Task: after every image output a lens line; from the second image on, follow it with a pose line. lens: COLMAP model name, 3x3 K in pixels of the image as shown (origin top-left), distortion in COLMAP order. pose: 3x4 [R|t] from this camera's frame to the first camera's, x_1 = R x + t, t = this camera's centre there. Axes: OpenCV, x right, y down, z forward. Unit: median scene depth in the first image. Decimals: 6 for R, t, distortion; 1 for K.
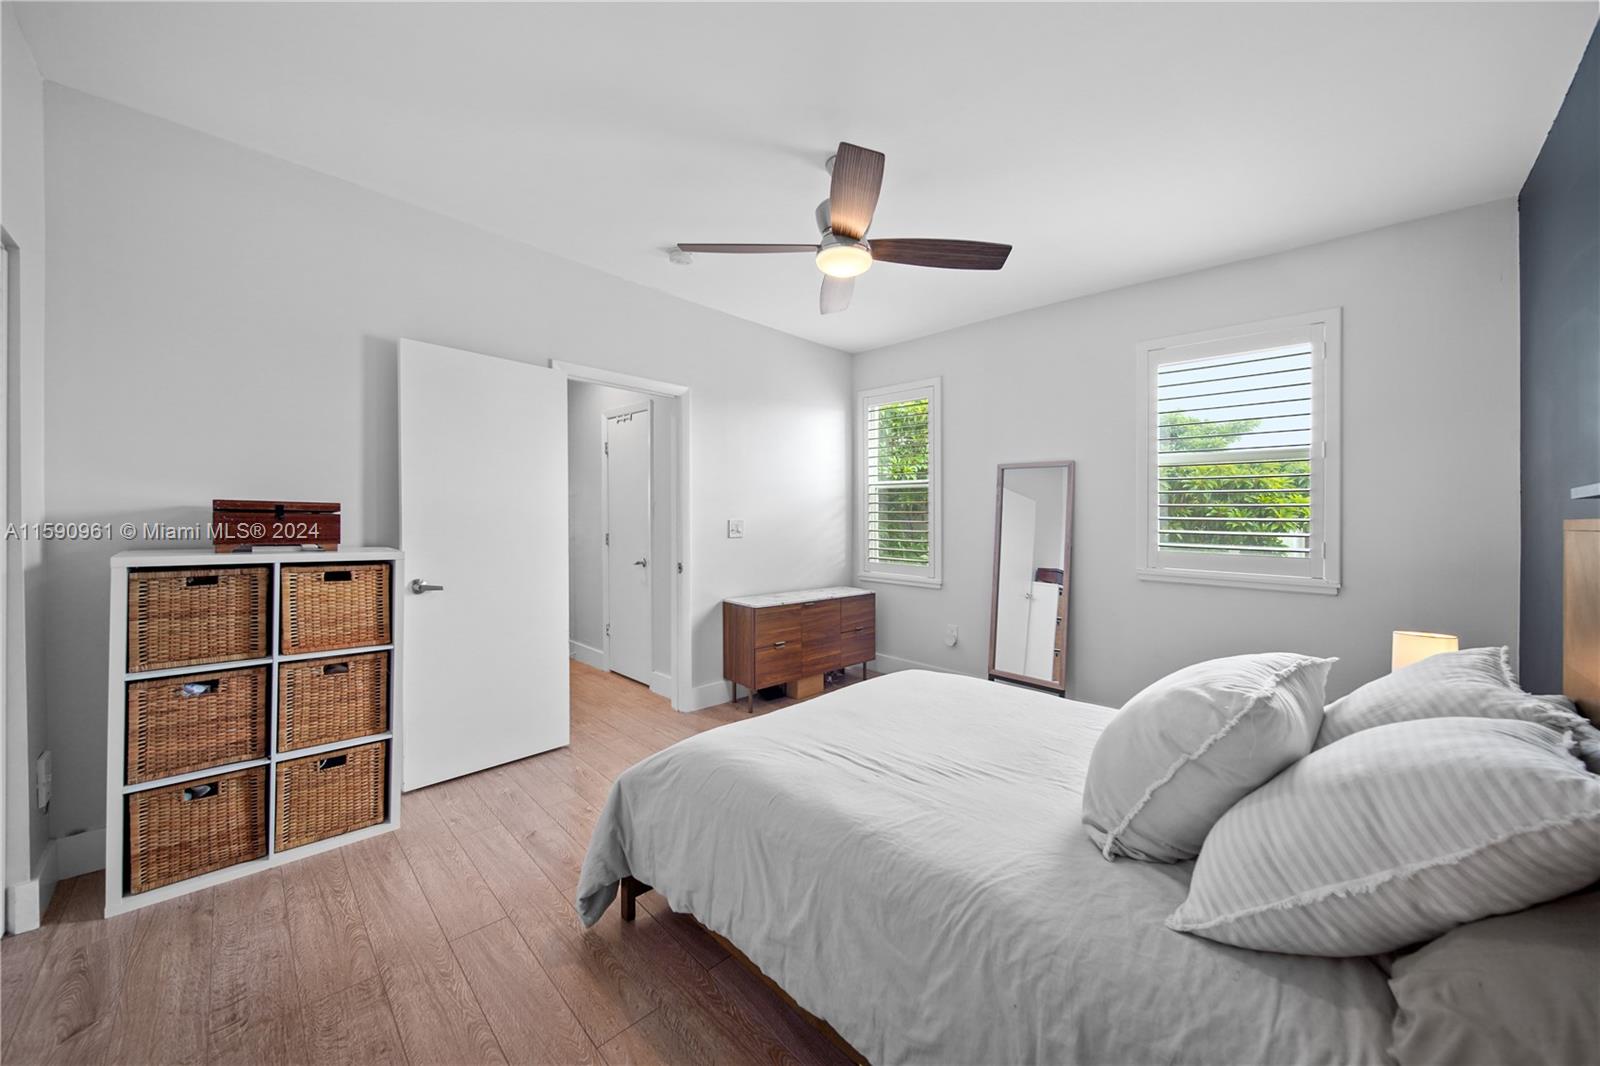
lens RADIAL K [[565.3, 0, 794.2], [0, 565.3, 516.1], [0, 0, 1]] dist [0.000744, -0.001645]
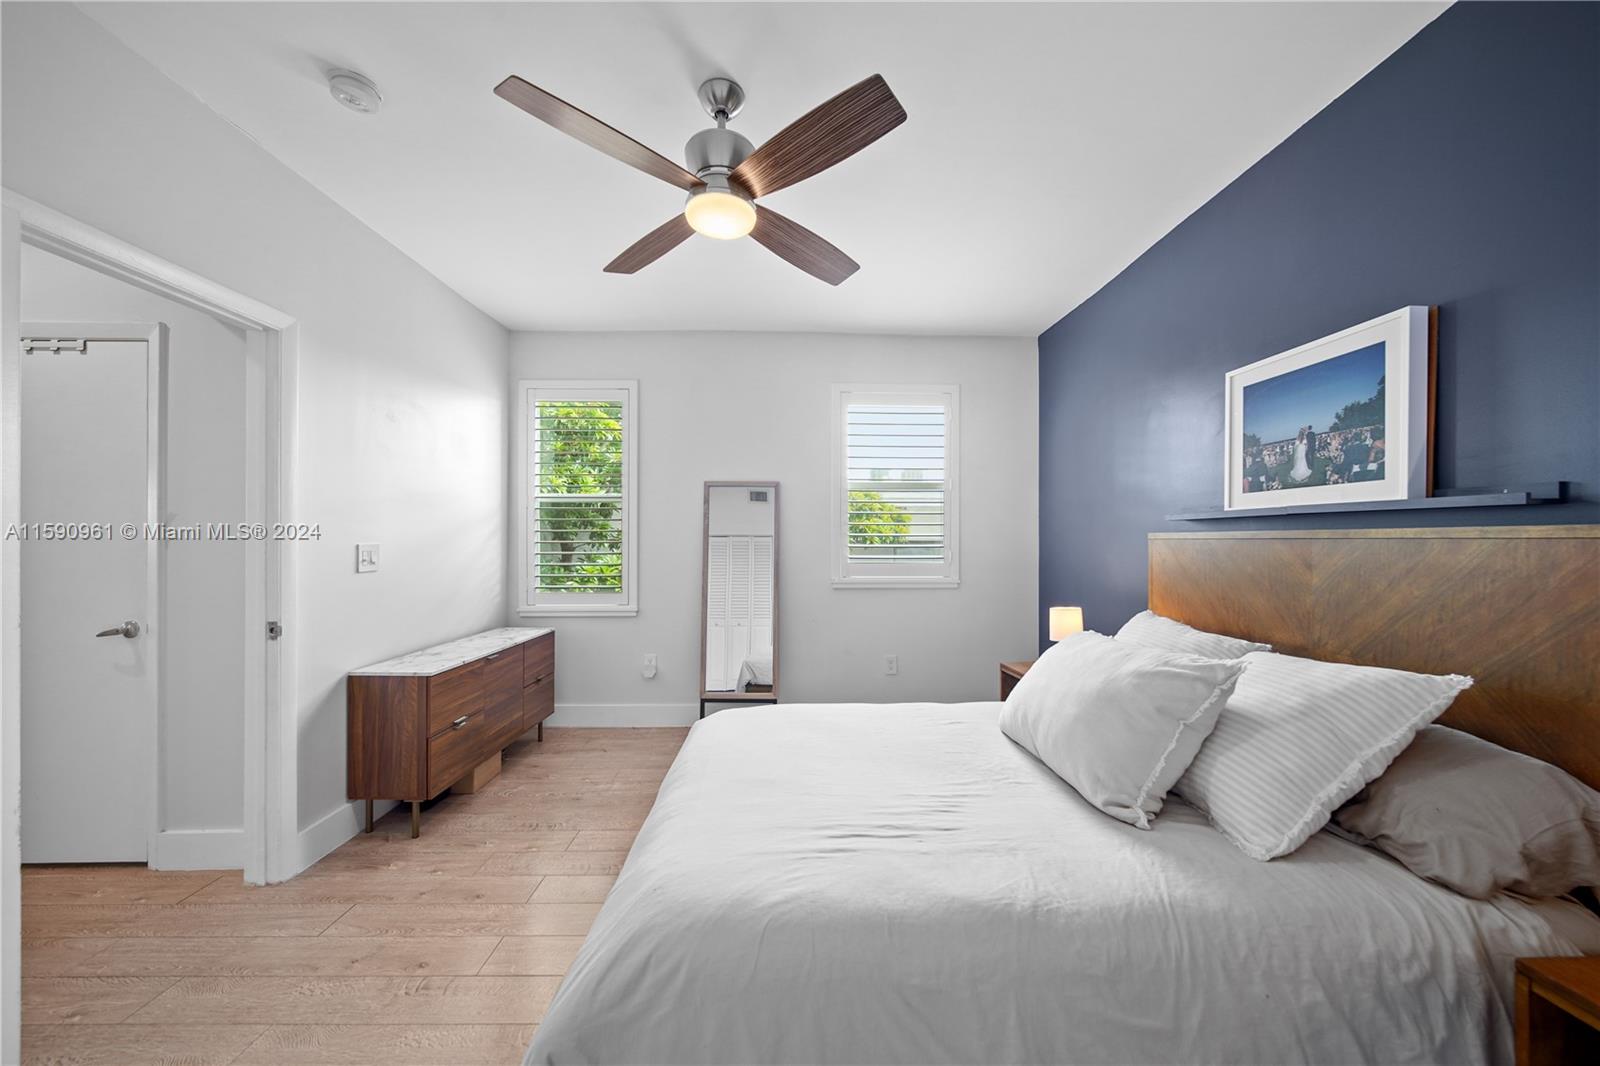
lens RADIAL K [[565.3, 0, 795.1], [0, 565.3, 530.4], [0, 0, 1]] dist [0.000744, -0.001645]
pose [[0.693935, -0.004219, 0.720025, -0.239421], [0.009831, 0.999945, -0.003616, -0.001970], [-0.719971, 0.009588, 0.693938, 0.219895]]
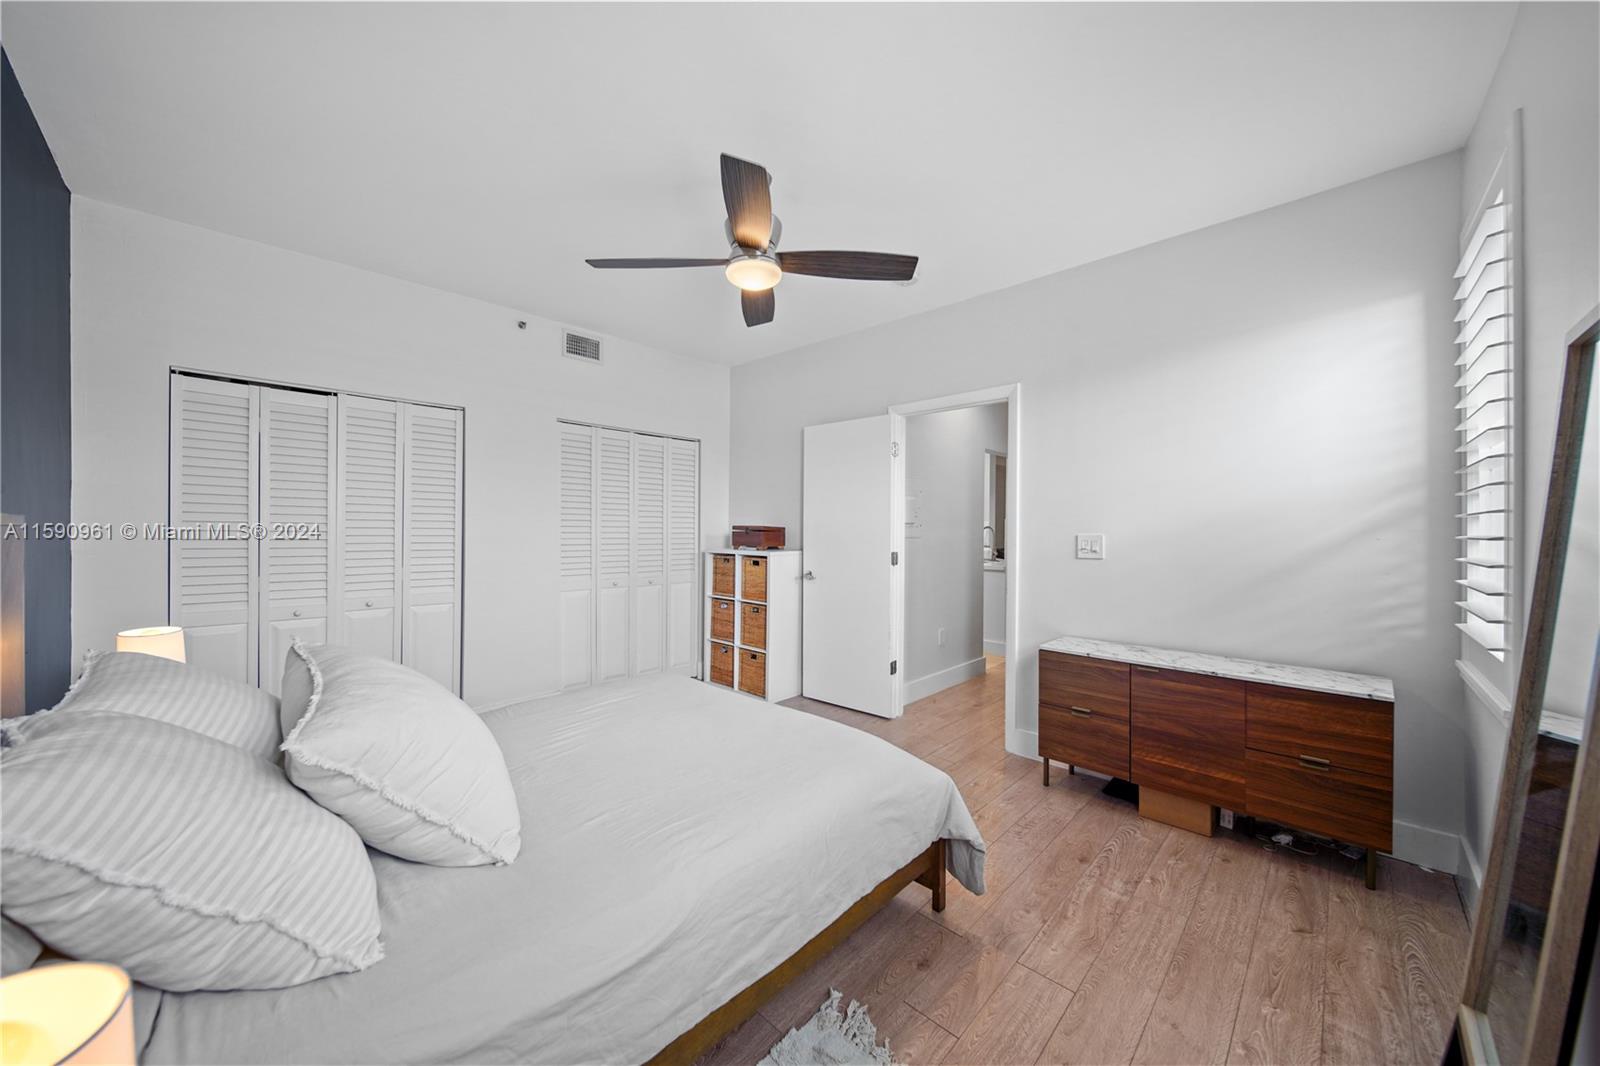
lens RADIAL K [[565.3, 0, 813.1], [0, 565.3, 535.5], [0, 0, 1]] dist [0.000744, -0.001645]
pose [[0.028051, -0.010088, -0.999556, 0.670431], [-0.001046, 0.999948, -0.010122, 0.015466], [0.999606, 0.001329, 0.028039, 0.646144]]
